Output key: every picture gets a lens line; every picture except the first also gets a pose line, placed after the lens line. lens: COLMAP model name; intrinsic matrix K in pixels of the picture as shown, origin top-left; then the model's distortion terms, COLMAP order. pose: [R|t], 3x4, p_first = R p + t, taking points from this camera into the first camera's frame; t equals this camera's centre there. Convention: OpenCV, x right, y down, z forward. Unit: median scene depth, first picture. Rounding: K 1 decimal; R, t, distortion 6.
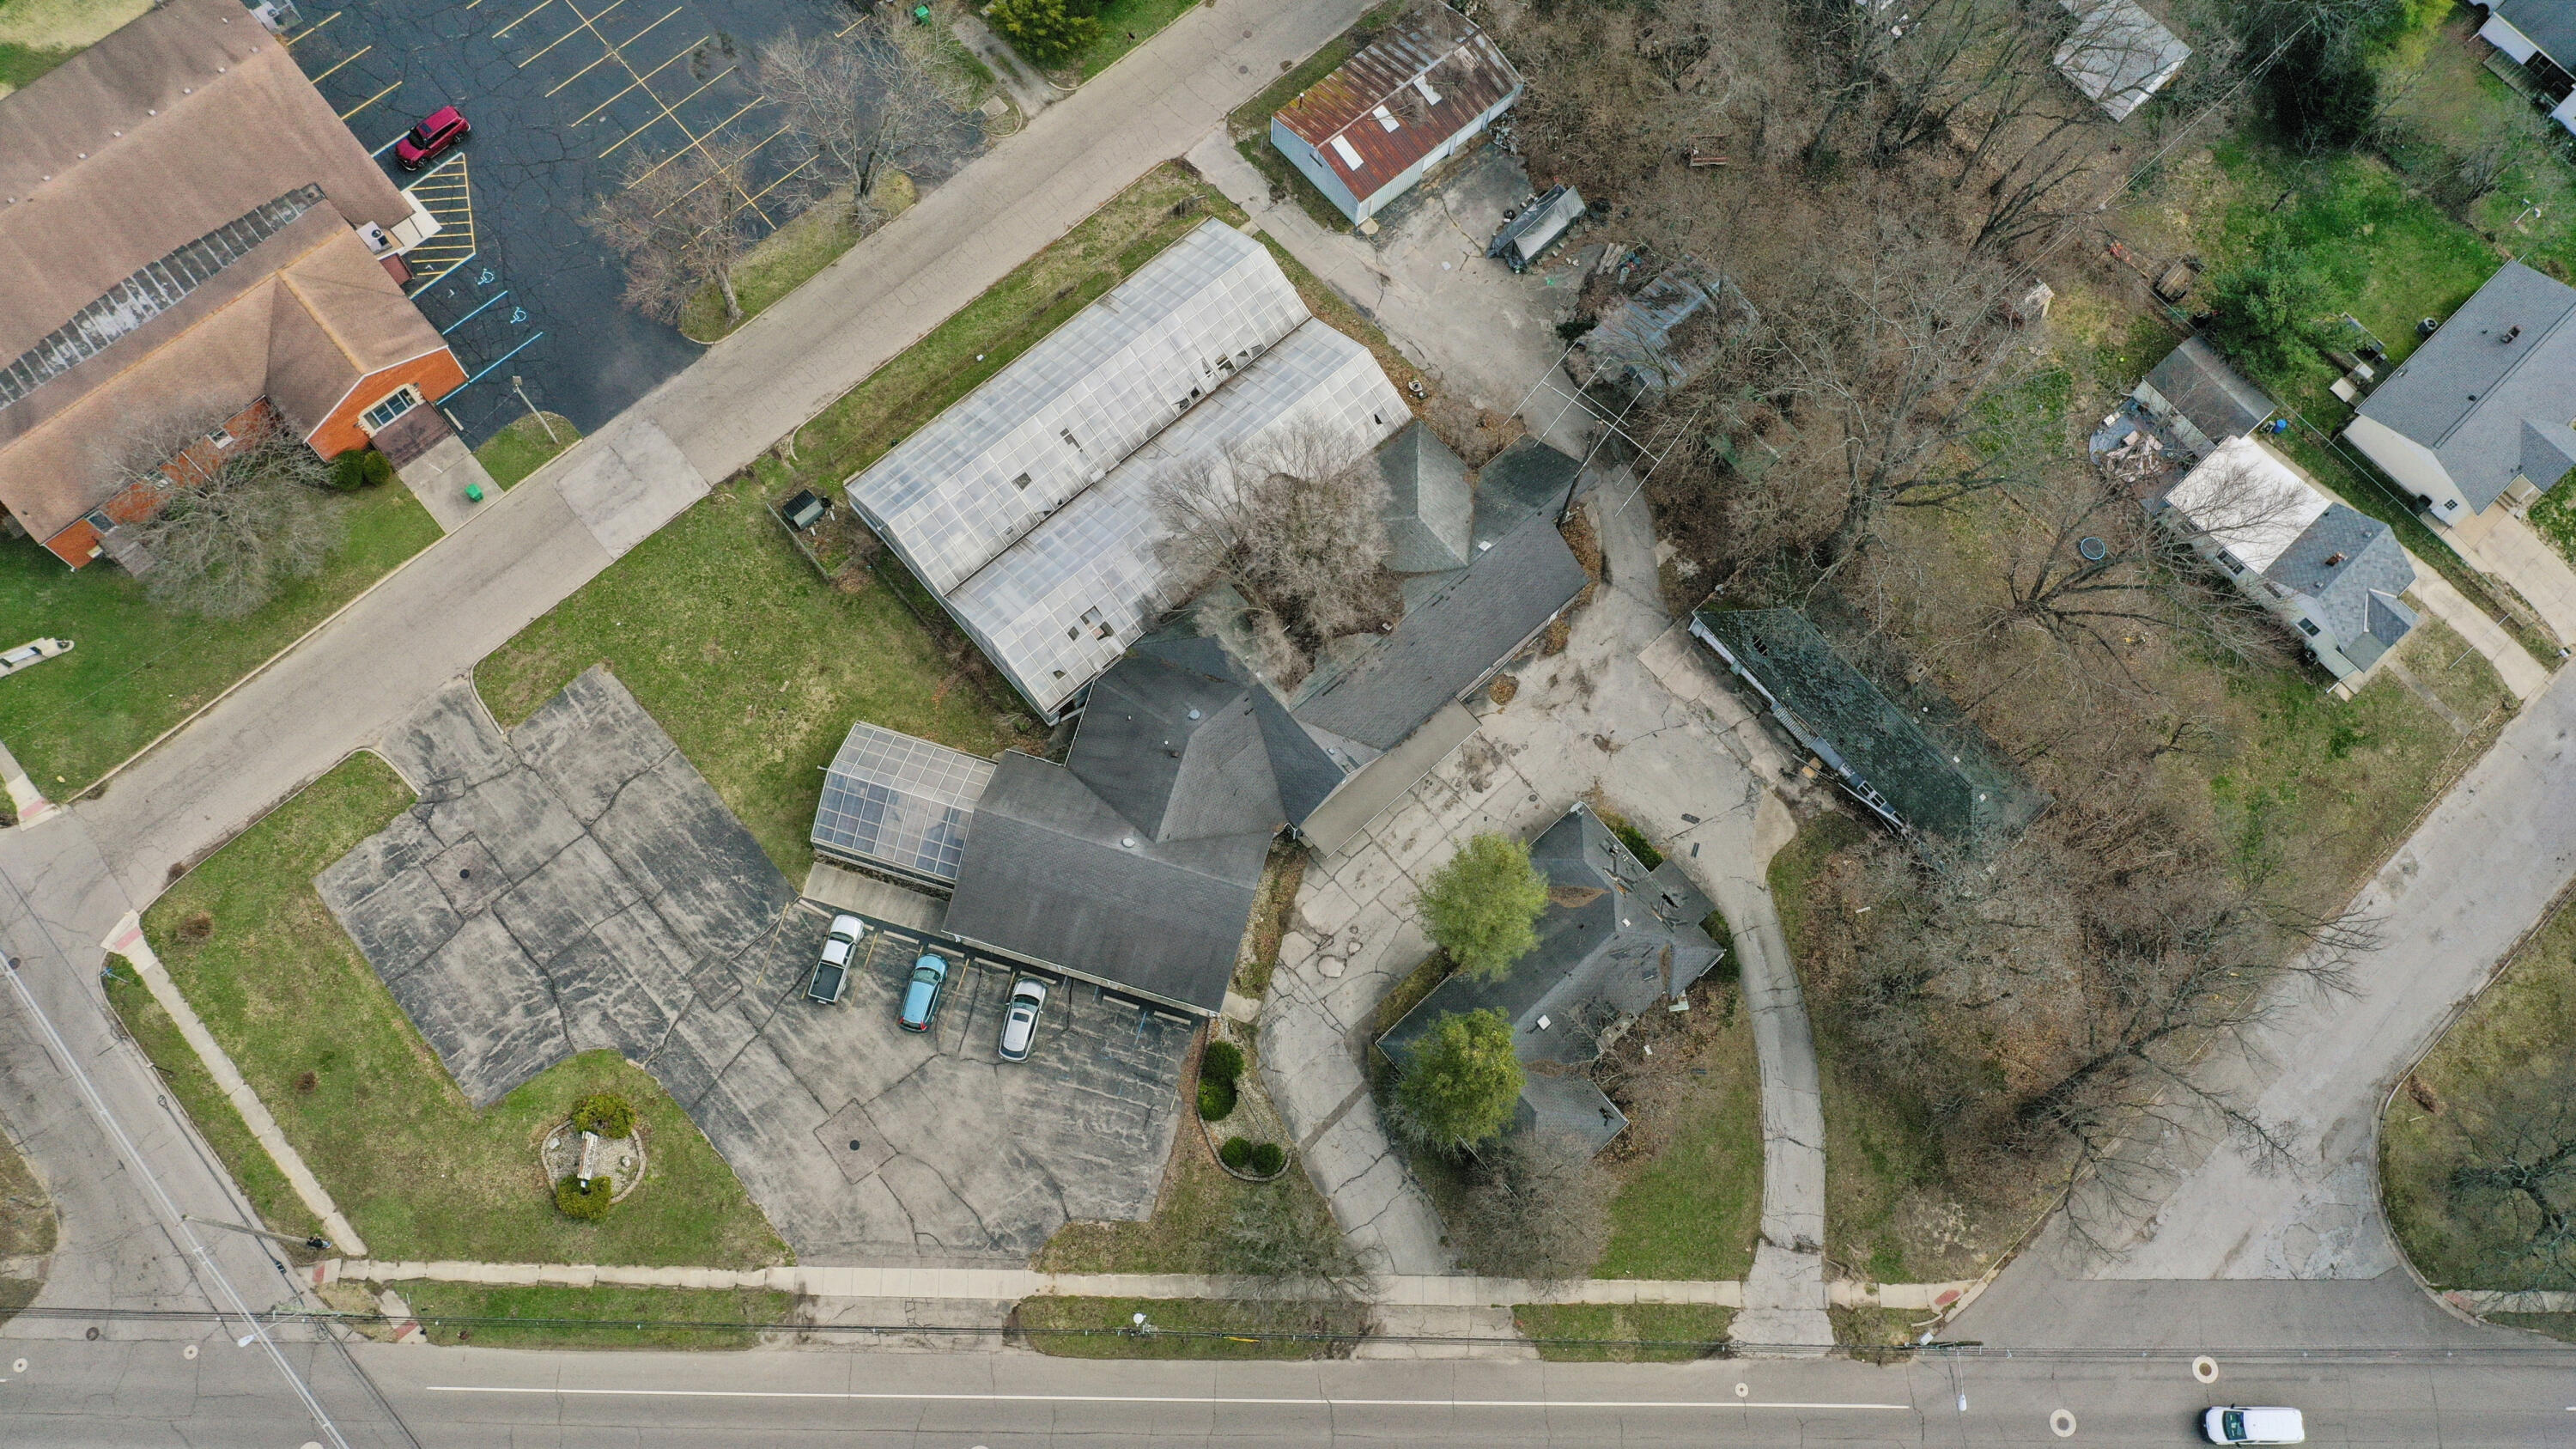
lens RADIAL K [[2111.7, 0, 1305.2], [0, 2111.7, 682.4], [0, 0, 1]] dist [-0.016132, -0.007638]
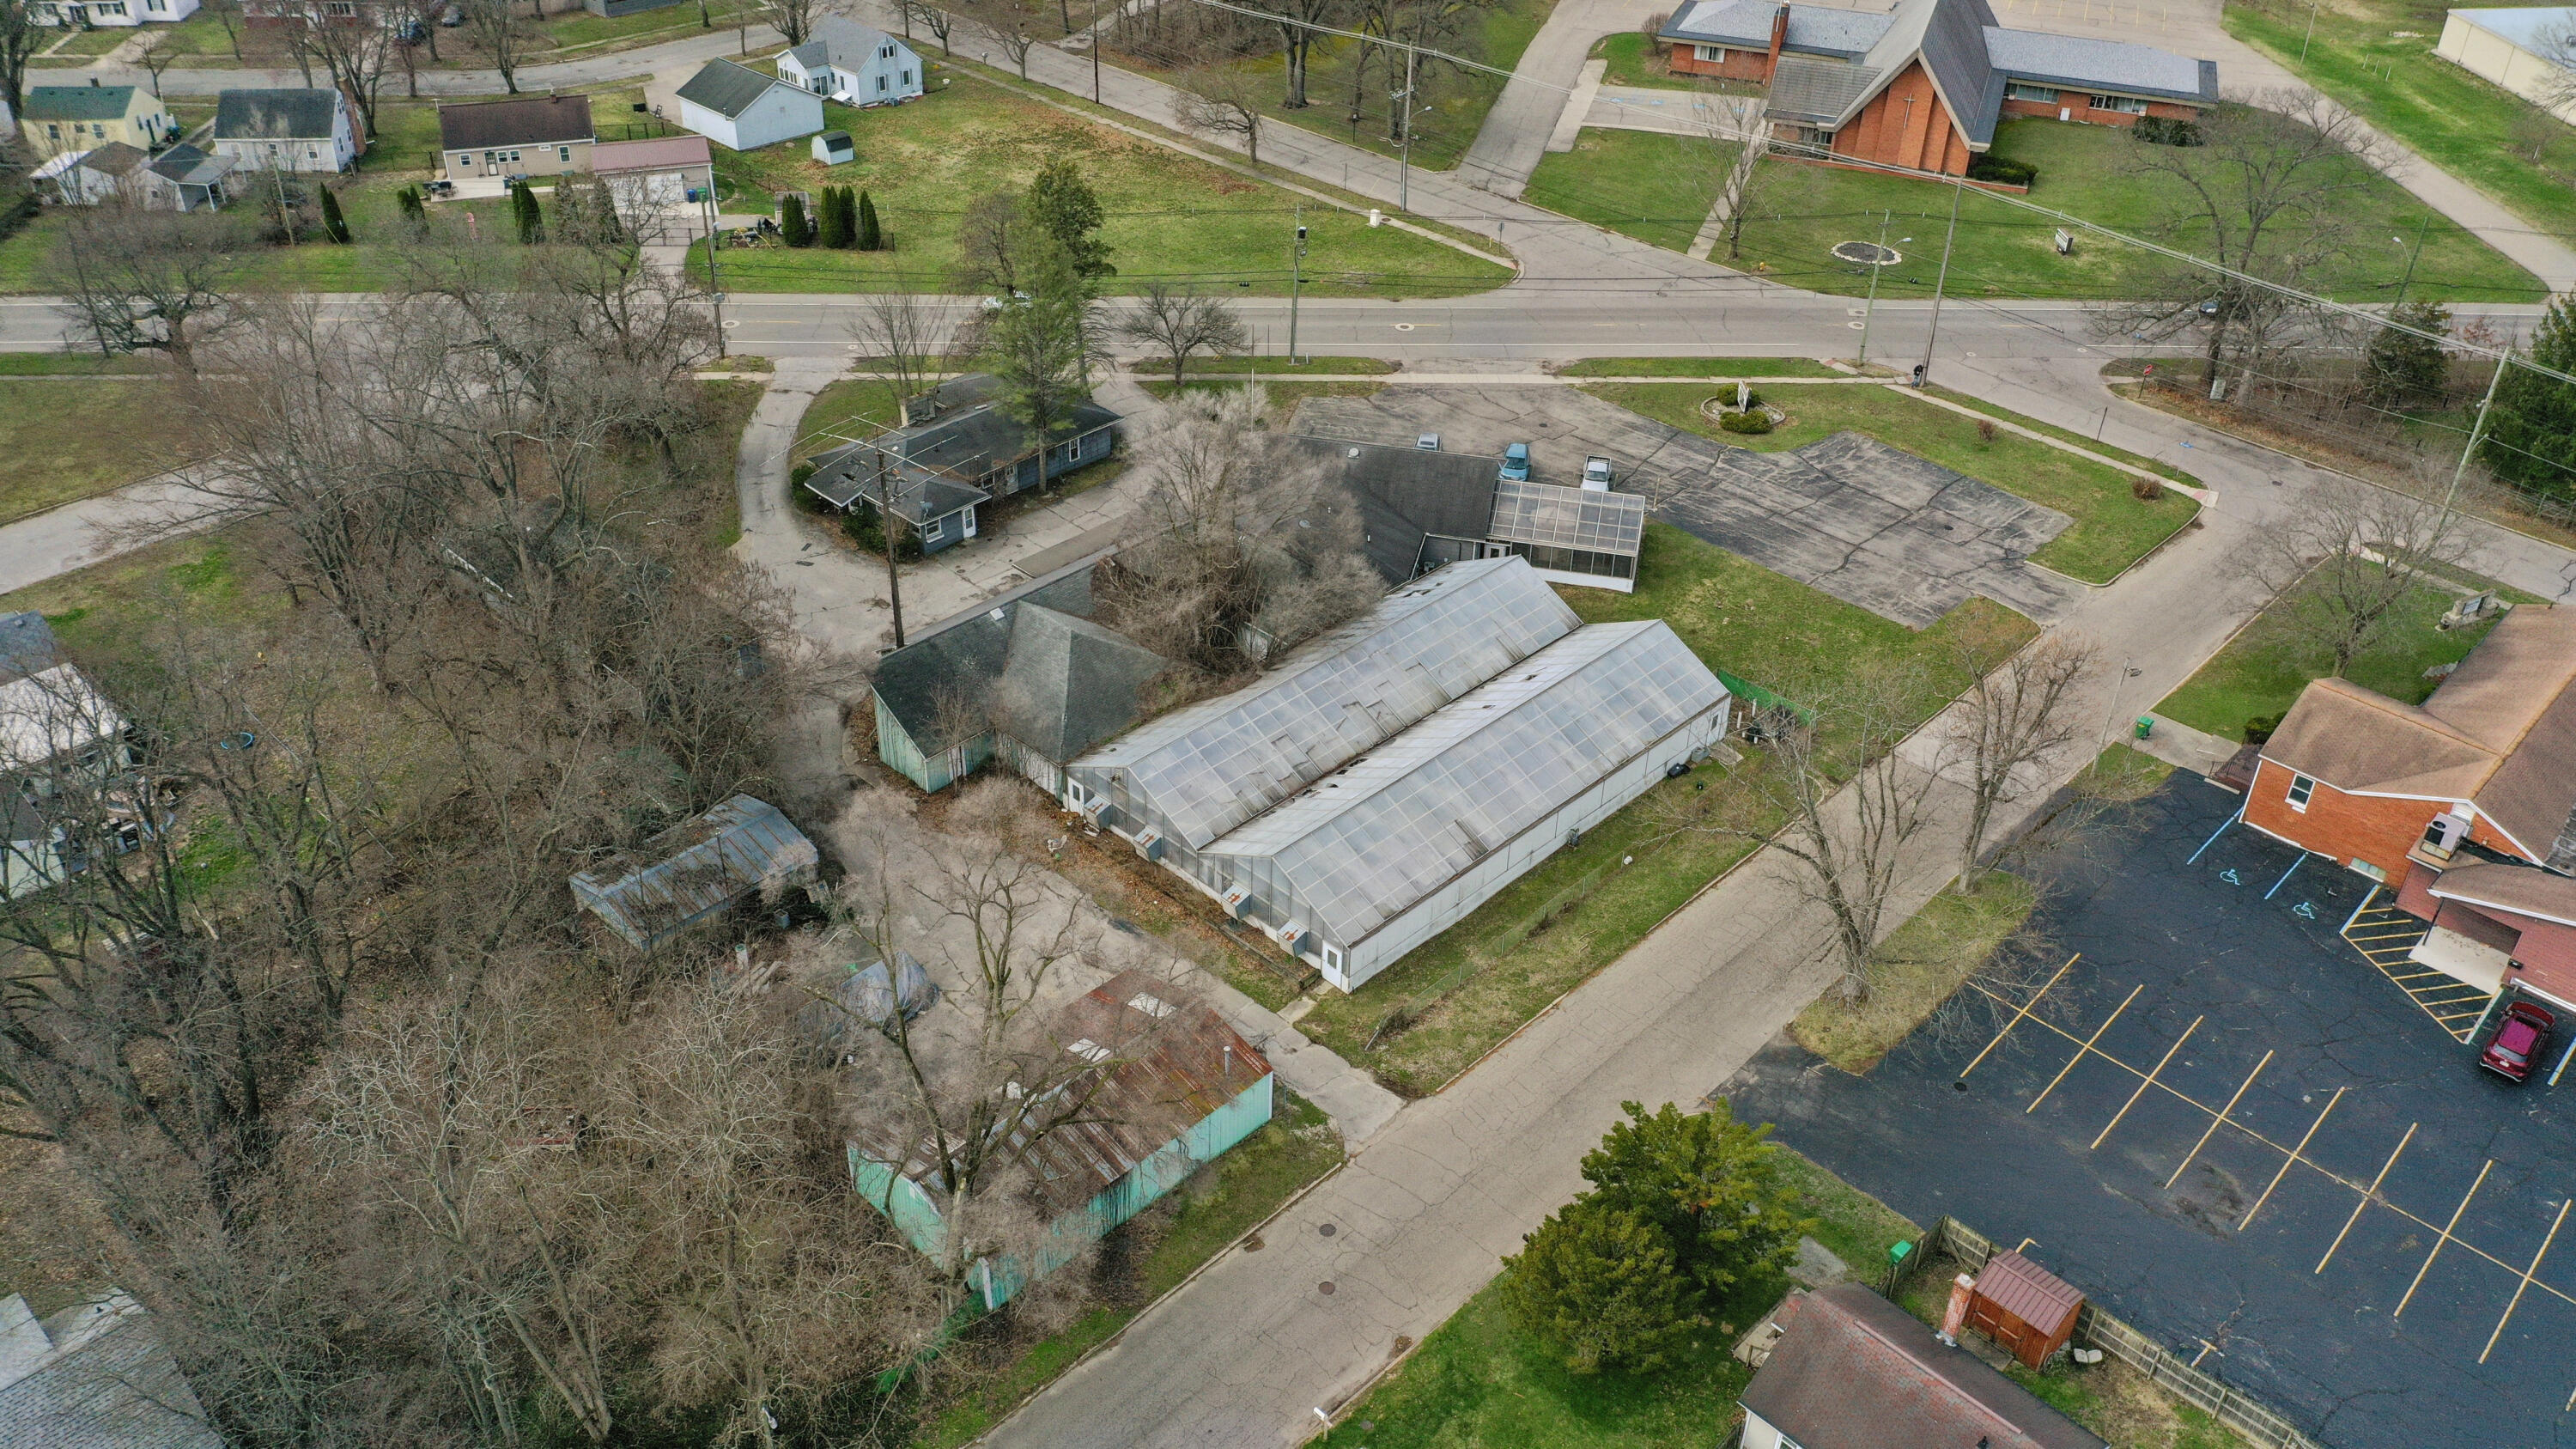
lens RADIAL K [[1957.5, 0, 1288.0], [0, 1957.5, 724.5], [0, 0, 1]] dist [-0.011417, -0.005417]
pose [[-0.996008, -0.012655, -0.088366, 0.036226], [-0.082180, -0.256581, 0.963023, -0.915131], [-0.034860, 0.966440, 0.254517, 0.870114]]
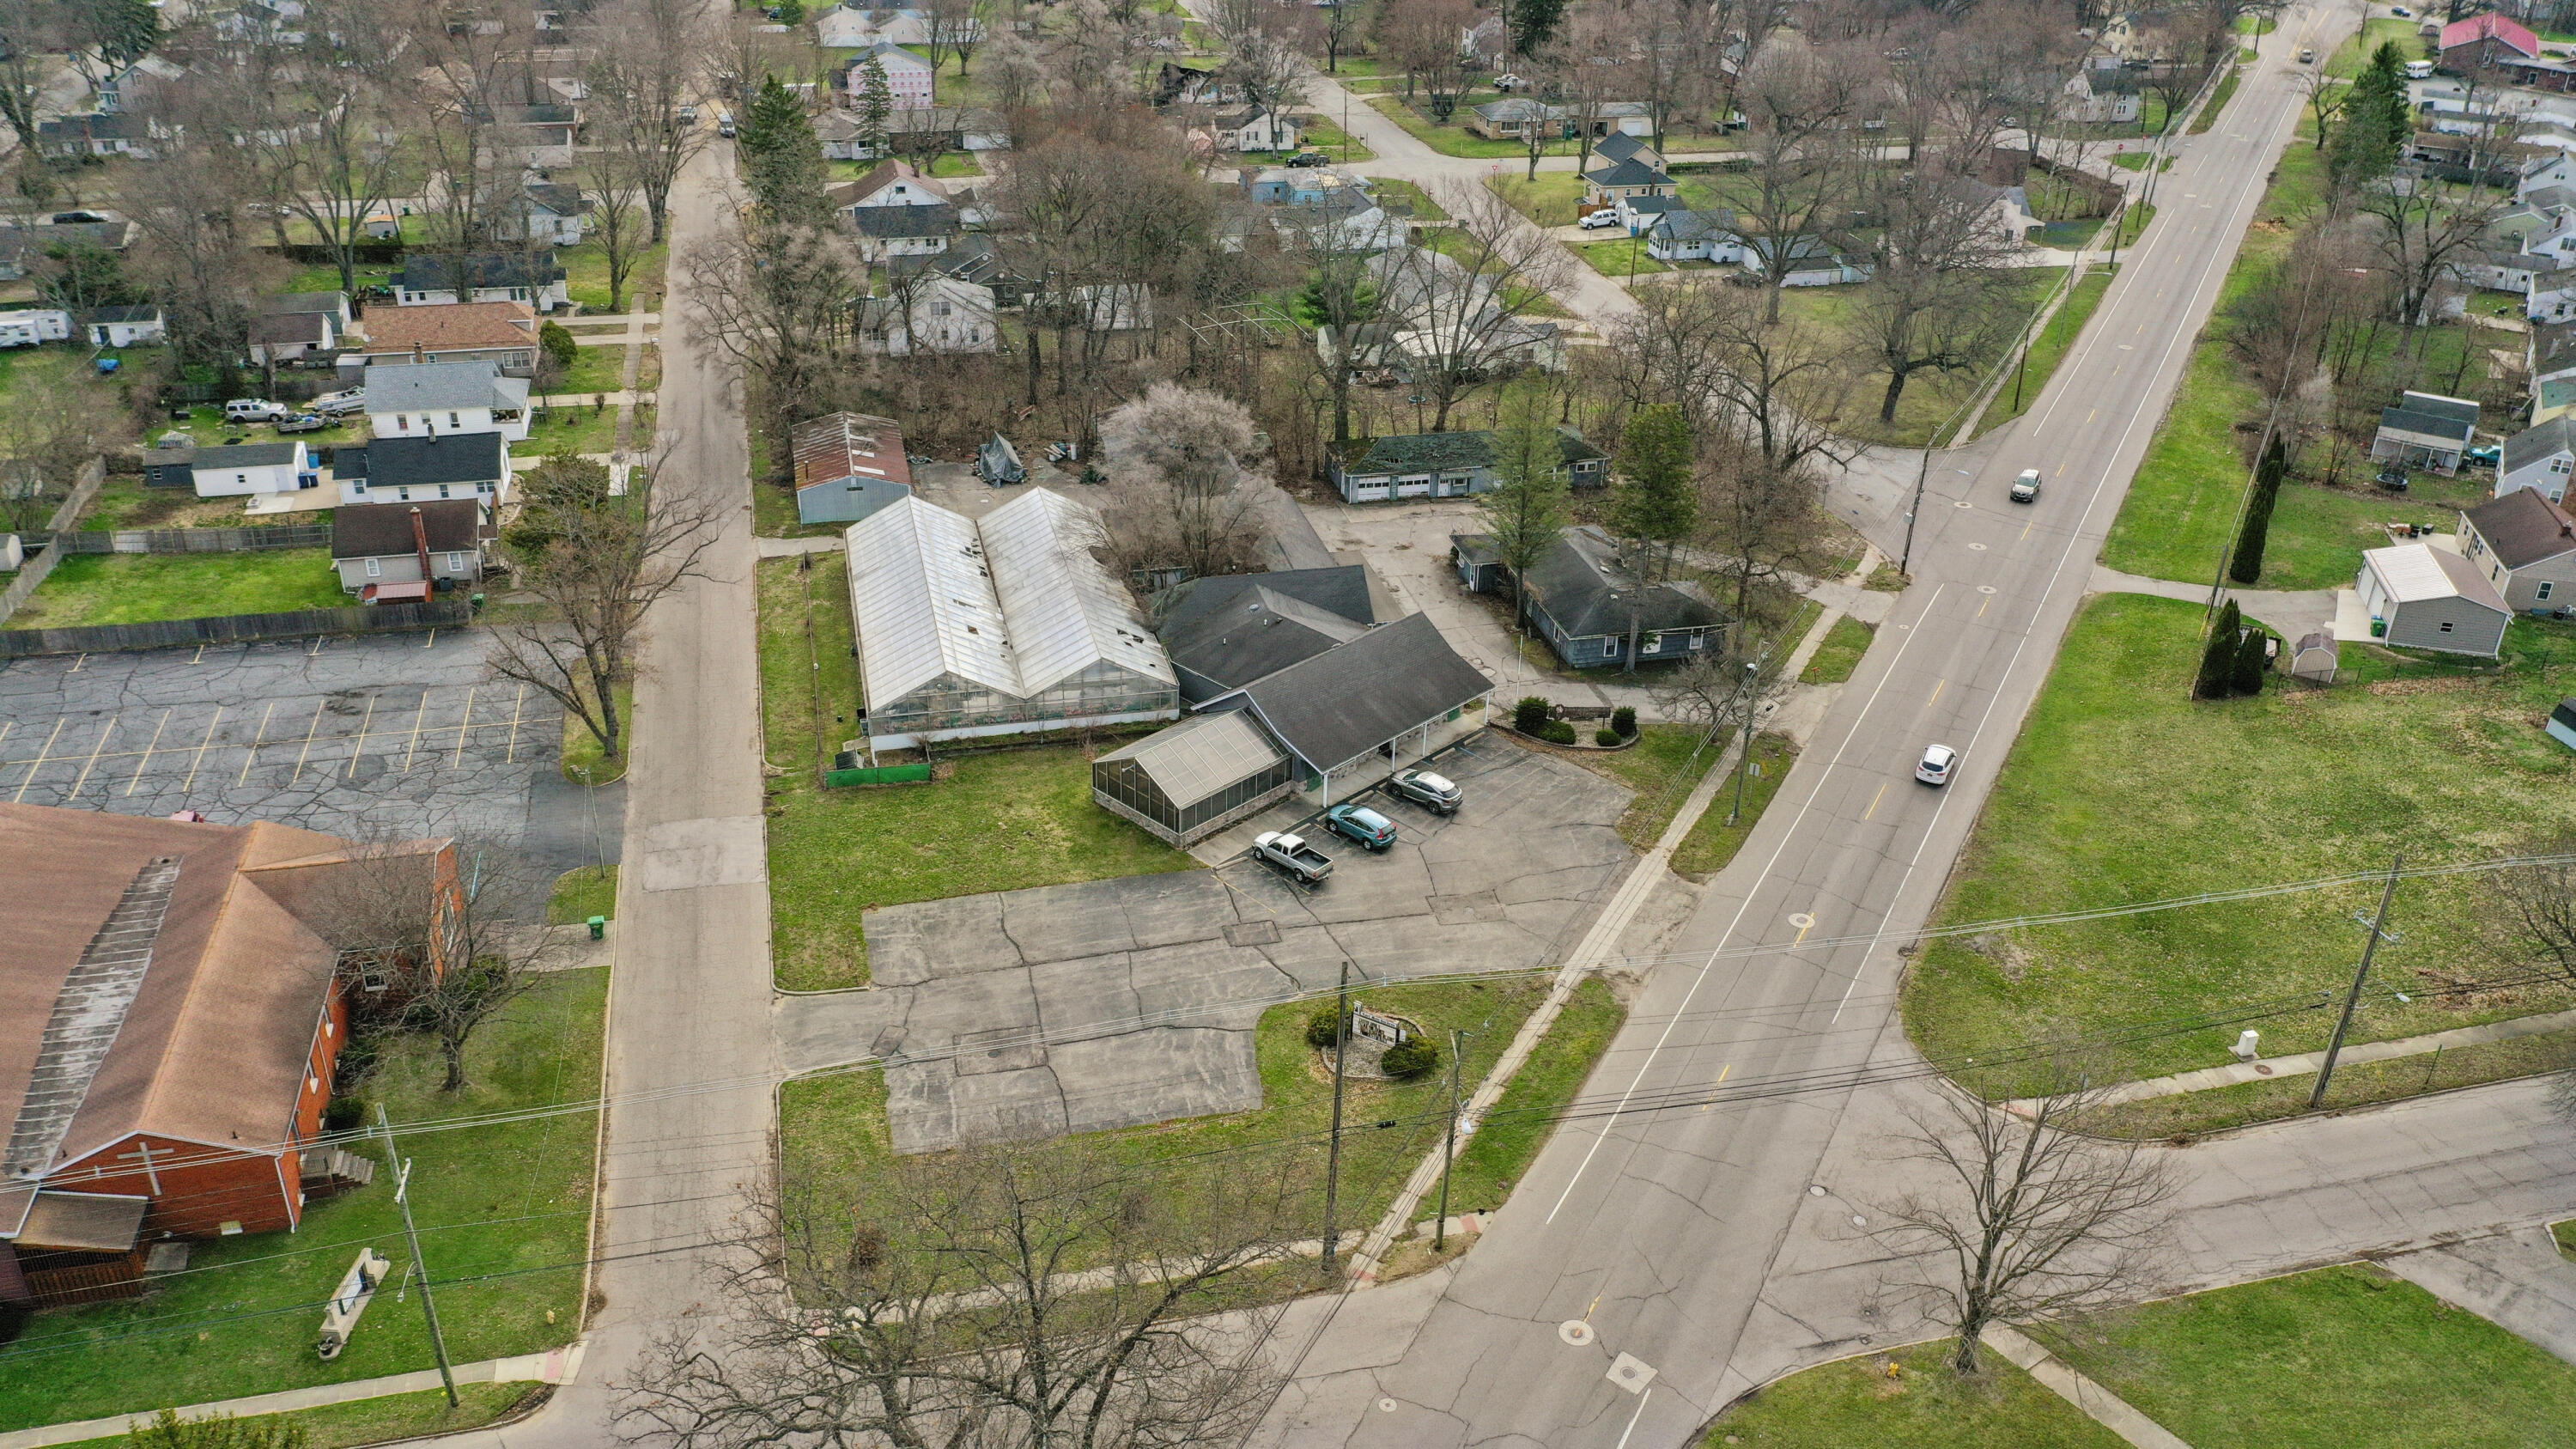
lens RADIAL K [[2027.2, 0, 1288.0], [0, 2027.2, 724.5], [0, 0, 1]] dist [-0.019121, -0.005049]
pose [[0.463777, -0.440740, 0.768544, -0.934383], [0.831008, 0.517146, -0.204901, 0.294498], [-0.307142, 0.733695, 0.606099, 0.379827]]
